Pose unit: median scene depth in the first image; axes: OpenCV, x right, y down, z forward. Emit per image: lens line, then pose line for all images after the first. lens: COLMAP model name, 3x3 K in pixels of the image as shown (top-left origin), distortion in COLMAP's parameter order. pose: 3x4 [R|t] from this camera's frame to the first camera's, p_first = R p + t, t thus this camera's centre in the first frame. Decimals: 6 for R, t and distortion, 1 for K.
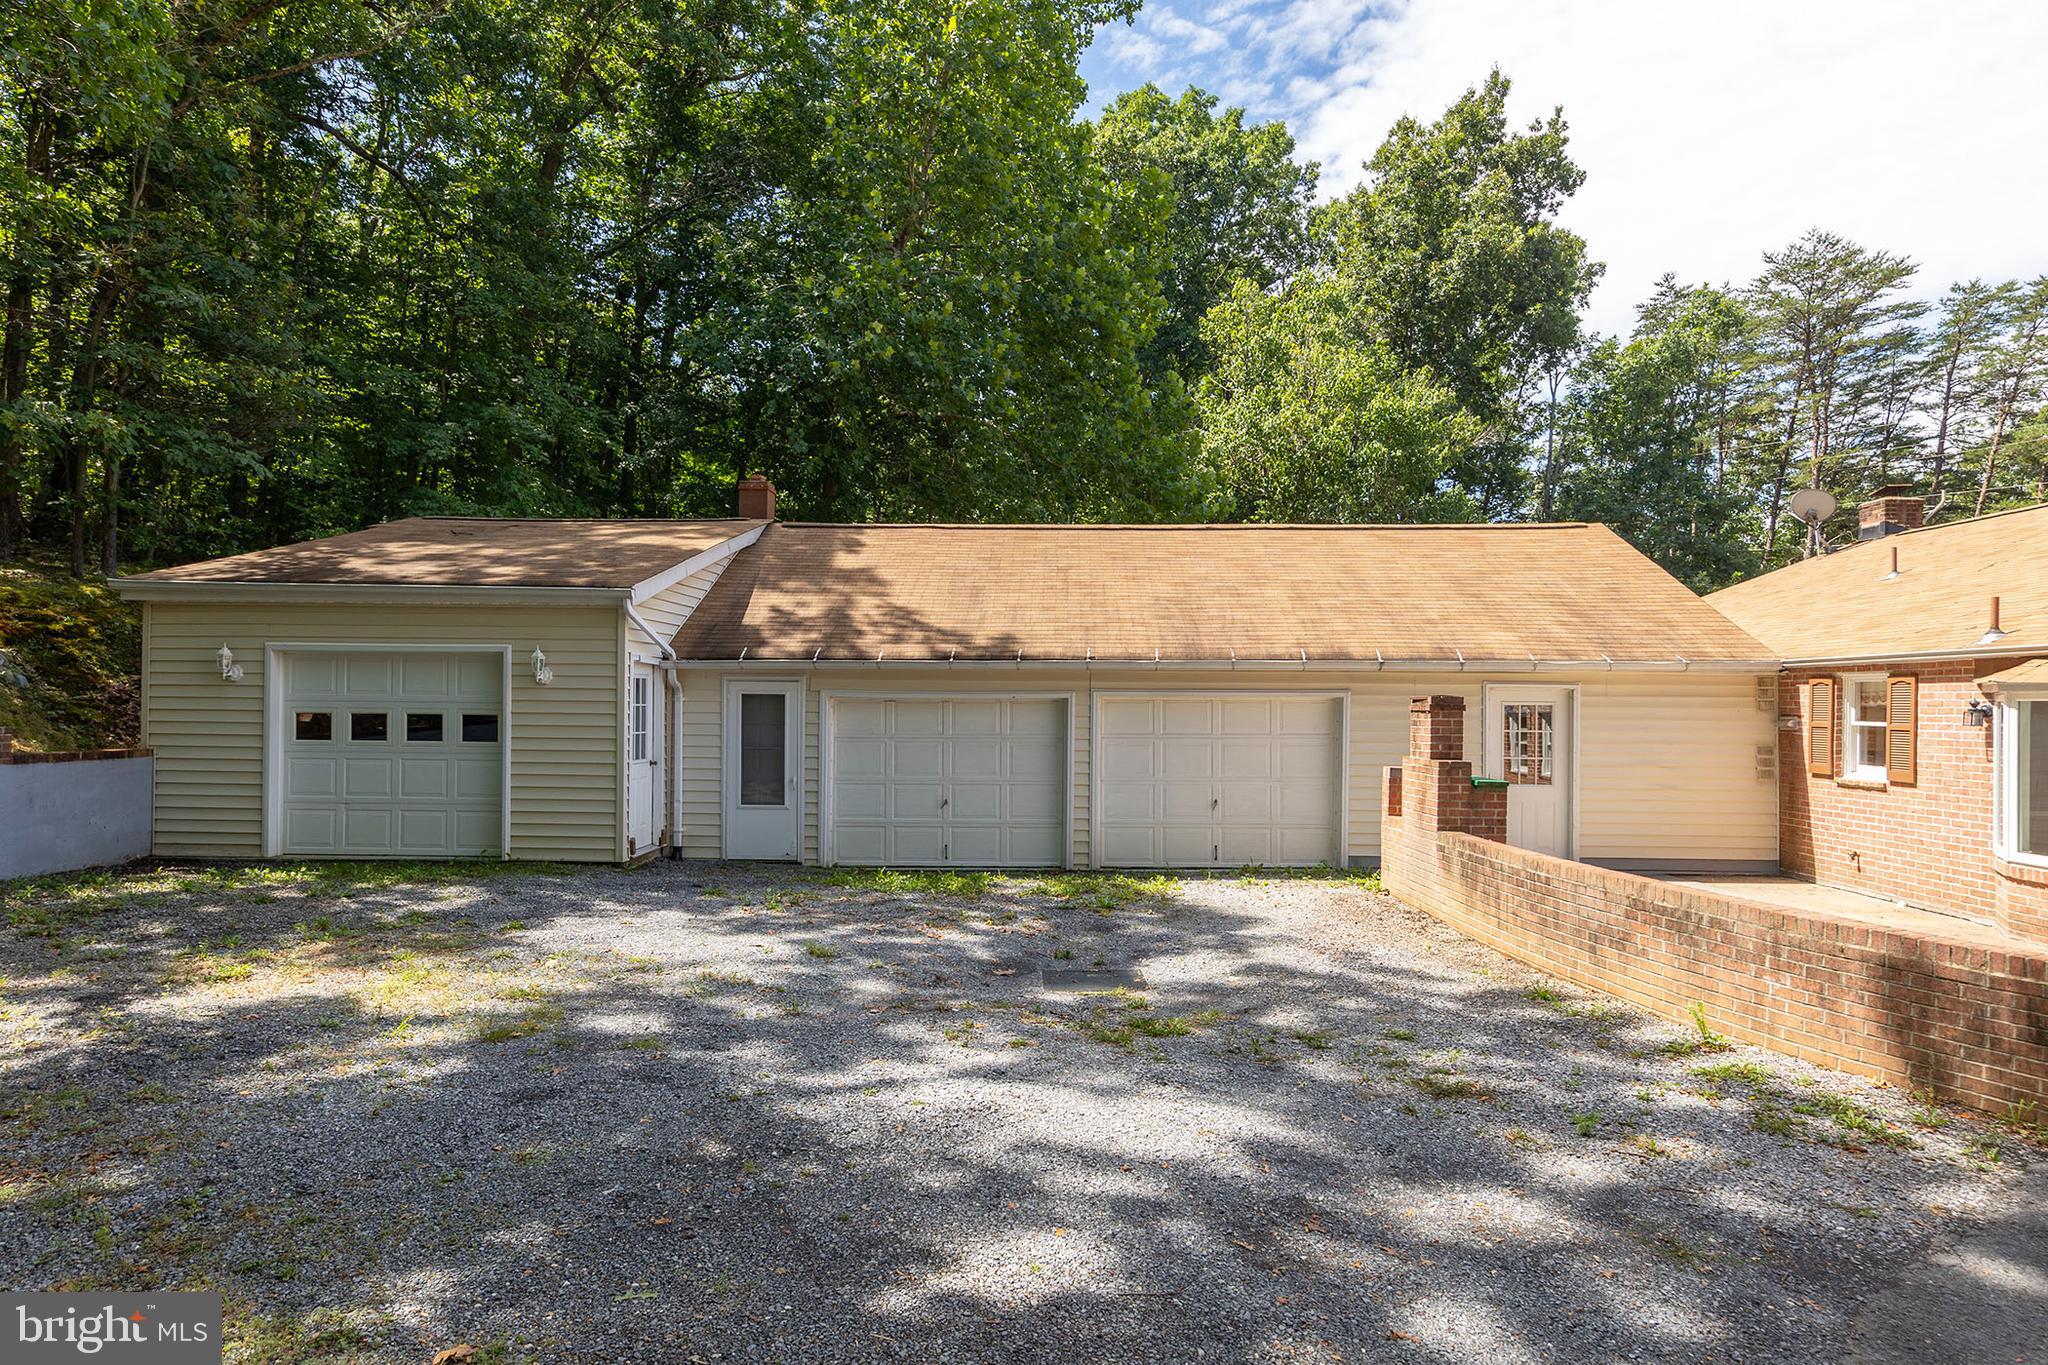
lens RADIAL K [[1123.8, 0, 1027.5], [0, 1123.8, 685.9], [0, 0, 1]] dist [0.003048, 0.001303]
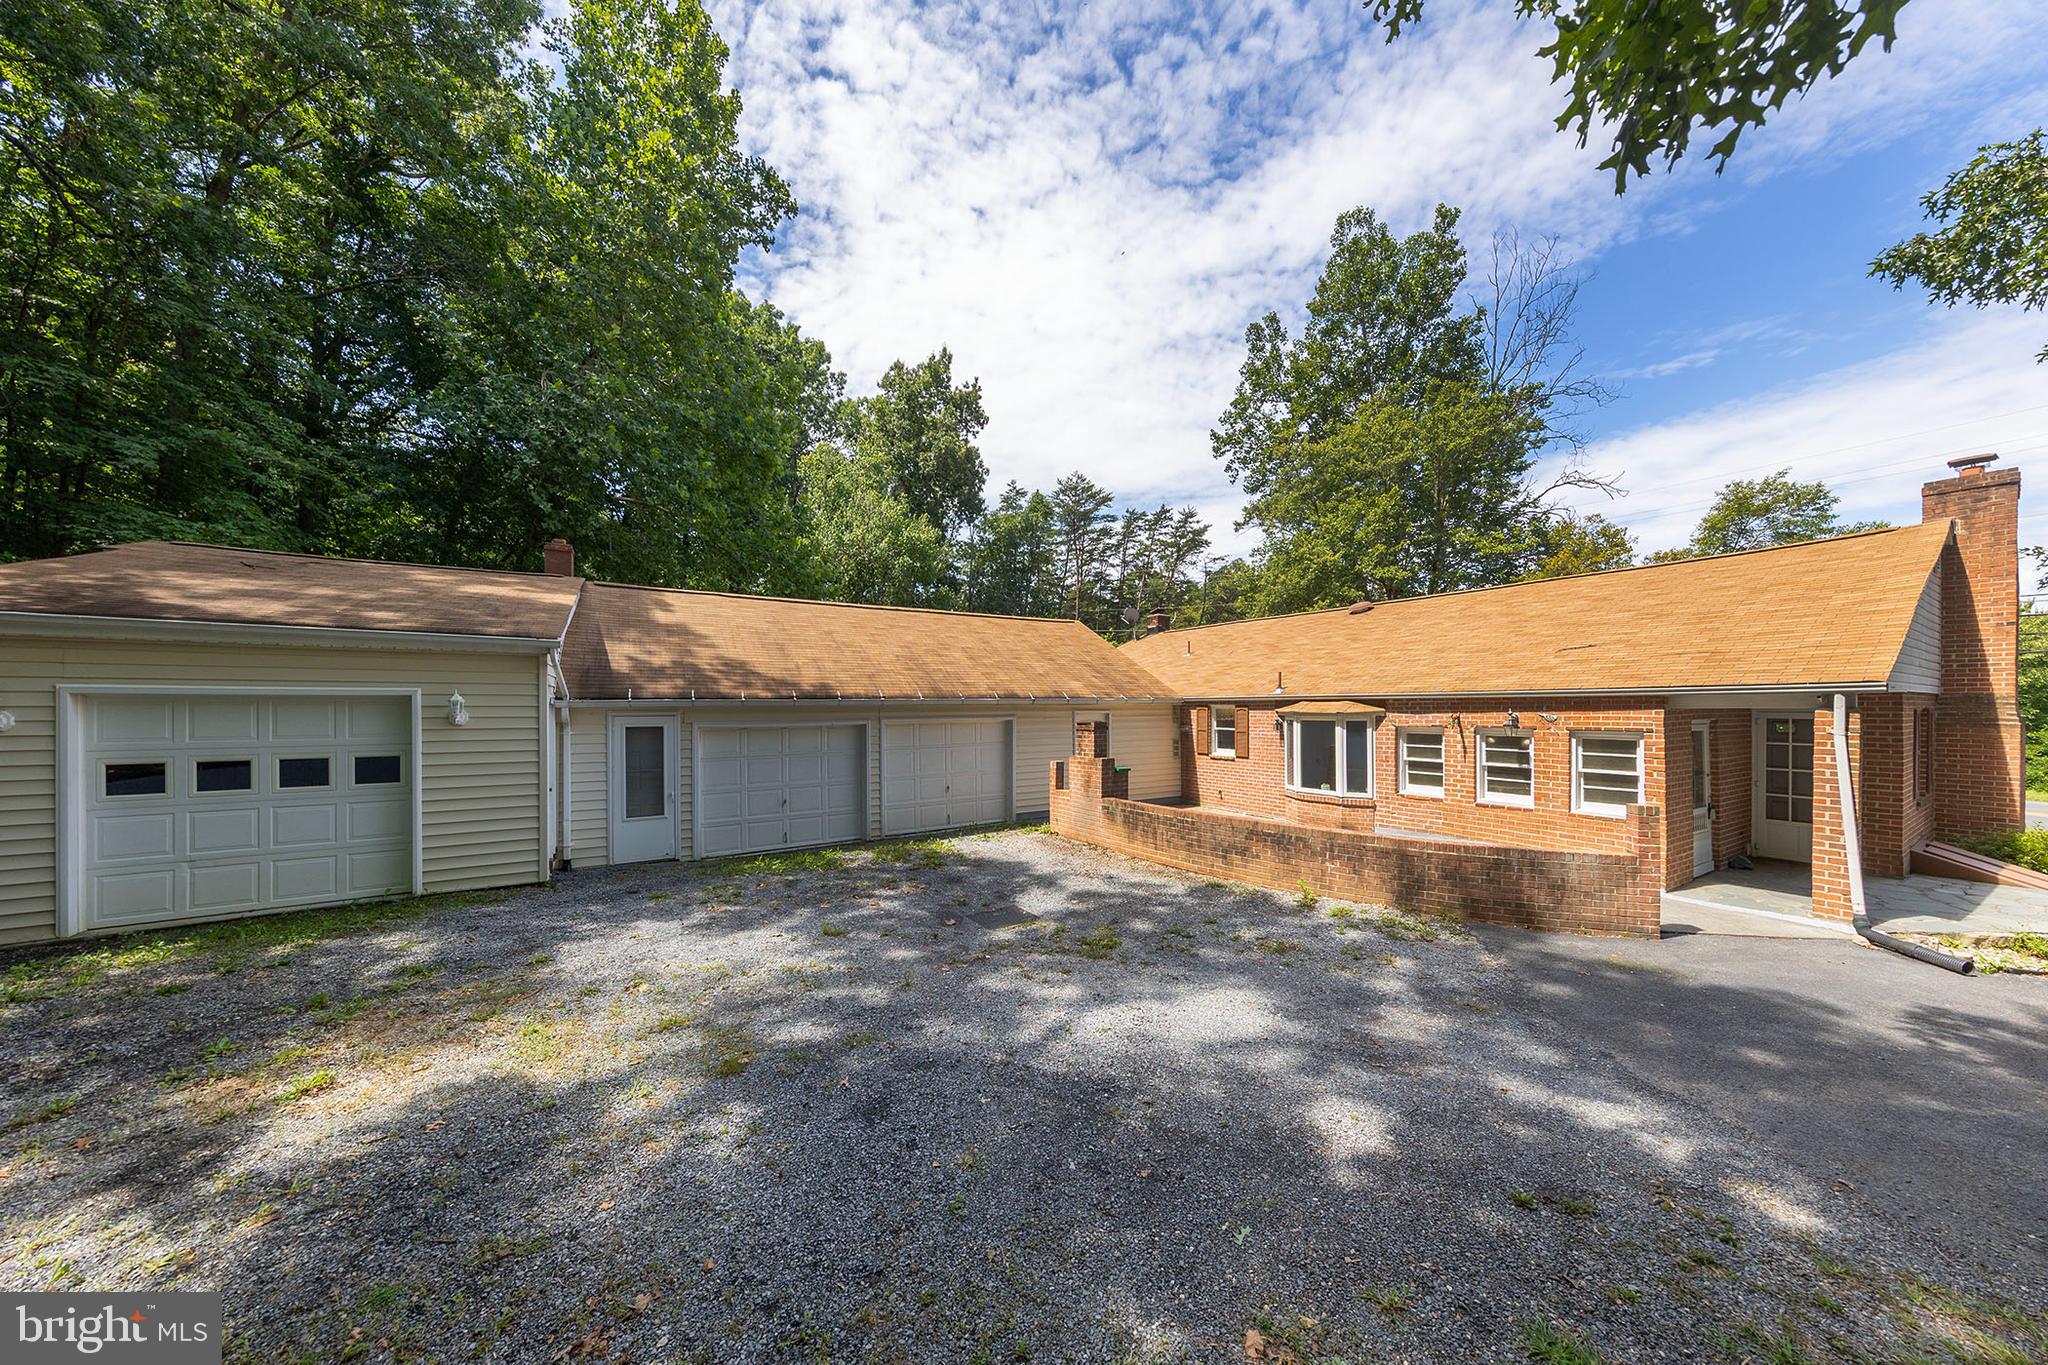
lens RADIAL K [[681.2, 0, 1048.0], [0, 681.2, 716.5], [0, 0, 1]] dist [0.000807, -0.000035]
pose [[0.839093, -0.010195, 0.543893, -0.250522], [-0.004483, 0.999661, 0.025655, -0.023230], [-0.543970, -0.023965, 0.838762, 0.126182]]
